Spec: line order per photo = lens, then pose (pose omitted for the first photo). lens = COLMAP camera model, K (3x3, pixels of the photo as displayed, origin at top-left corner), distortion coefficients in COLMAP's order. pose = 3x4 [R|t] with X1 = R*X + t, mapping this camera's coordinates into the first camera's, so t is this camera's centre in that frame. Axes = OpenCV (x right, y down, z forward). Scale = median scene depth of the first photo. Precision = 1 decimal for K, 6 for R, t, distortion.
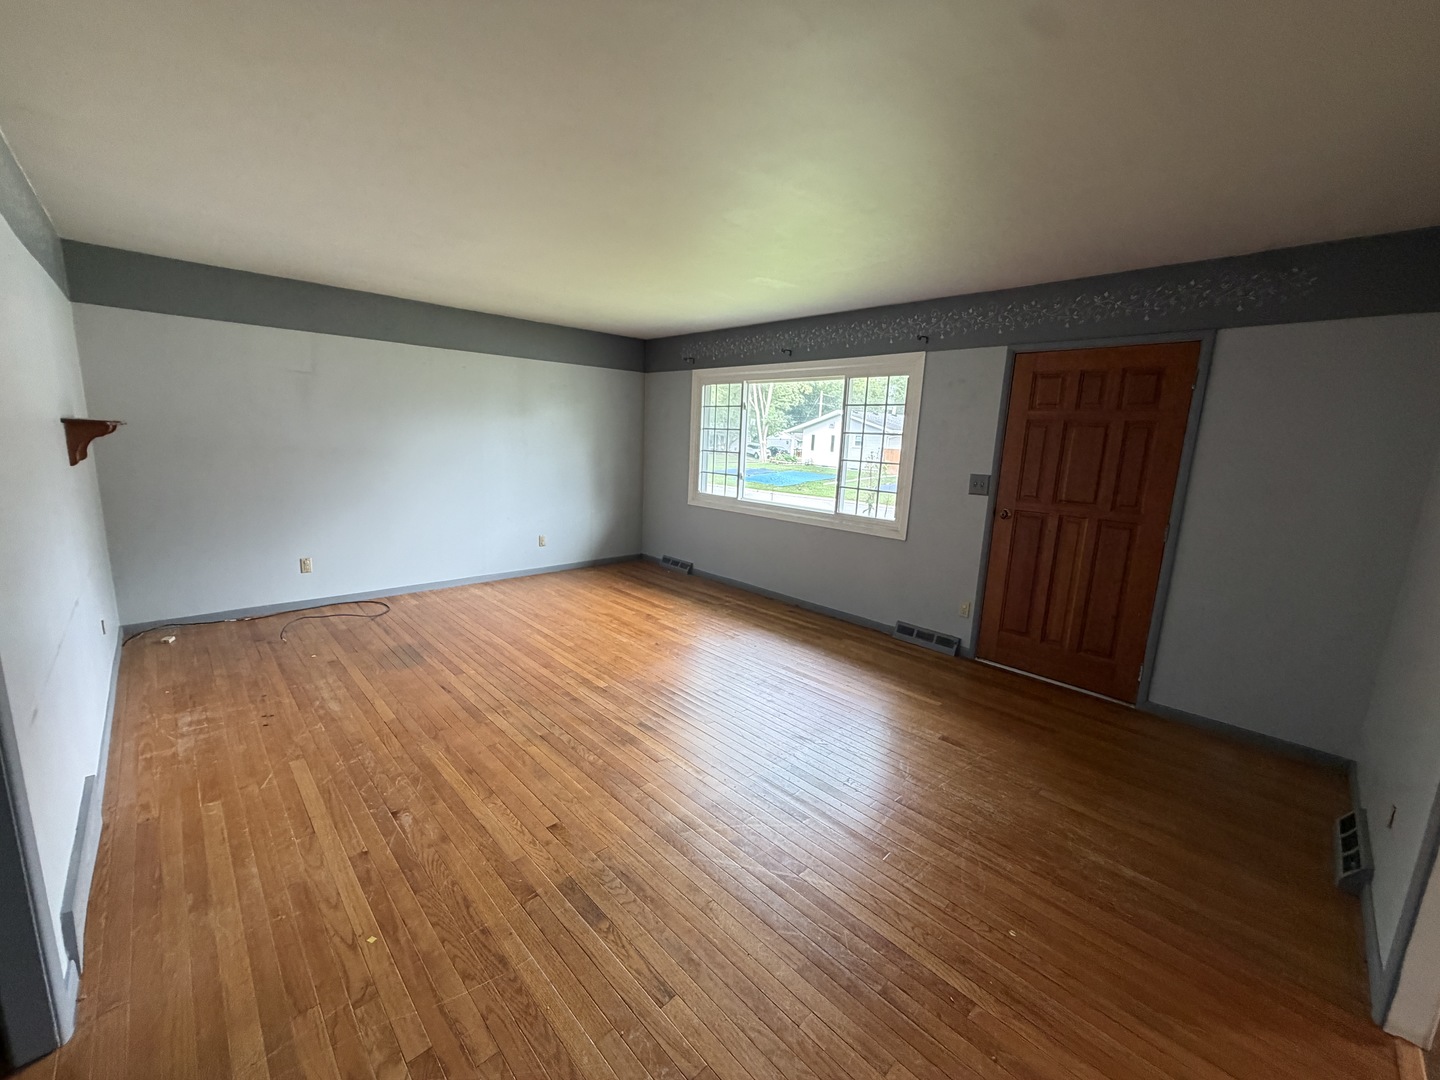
lens RADIAL K [[574.0, 0, 715.3], [0, 574.0, 537.8], [0, 0, 1]] dist [0.001957, 0.000050]
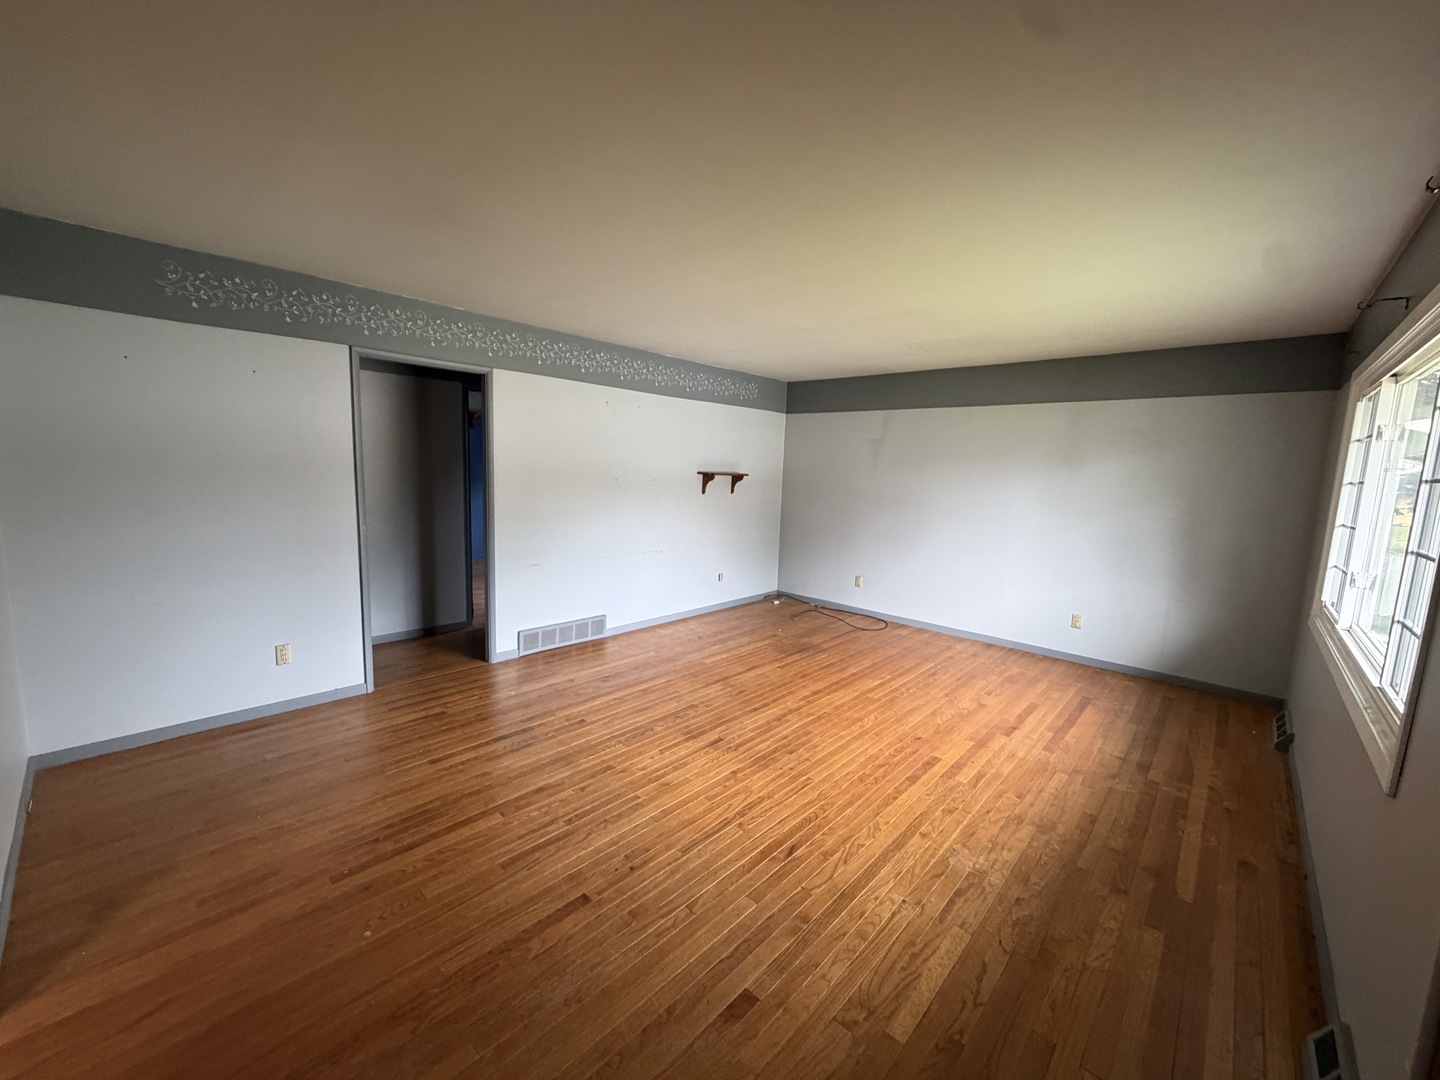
lens RADIAL K [[574.0, 0, 715.3], [0, 574.0, 537.8], [0, 0, 1]] dist [0.001957, 0.000050]
pose [[0.063731, 0.088020, -0.994078, 0.594294], [-0.211756, 0.974613, 0.072720, -0.078576], [0.975242, 0.205868, 0.080752, 0.540614]]
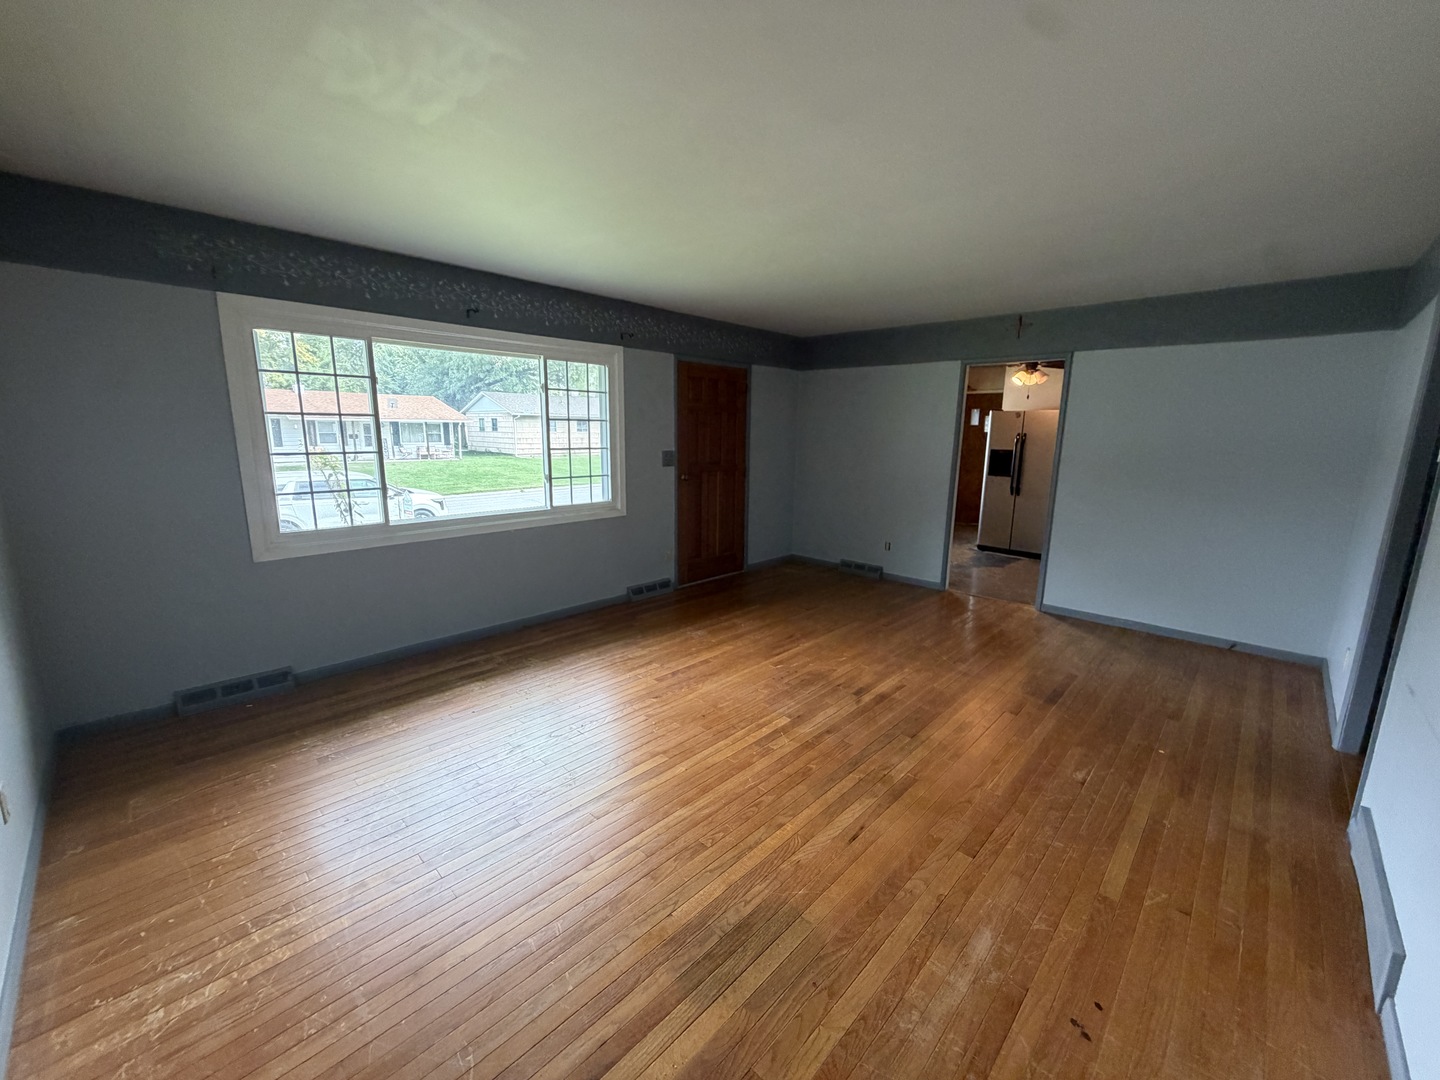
lens RADIAL K [[574.0, 0, 715.3], [0, 574.0, 537.8], [0, 0, 1]] dist [0.001957, 0.000050]
pose [[-0.037426, -0.226541, 0.973282, -0.744116], [0.161582, 0.959776, 0.229610, -0.175130], [-0.986149, 0.165858, 0.000684, 0.797550]]
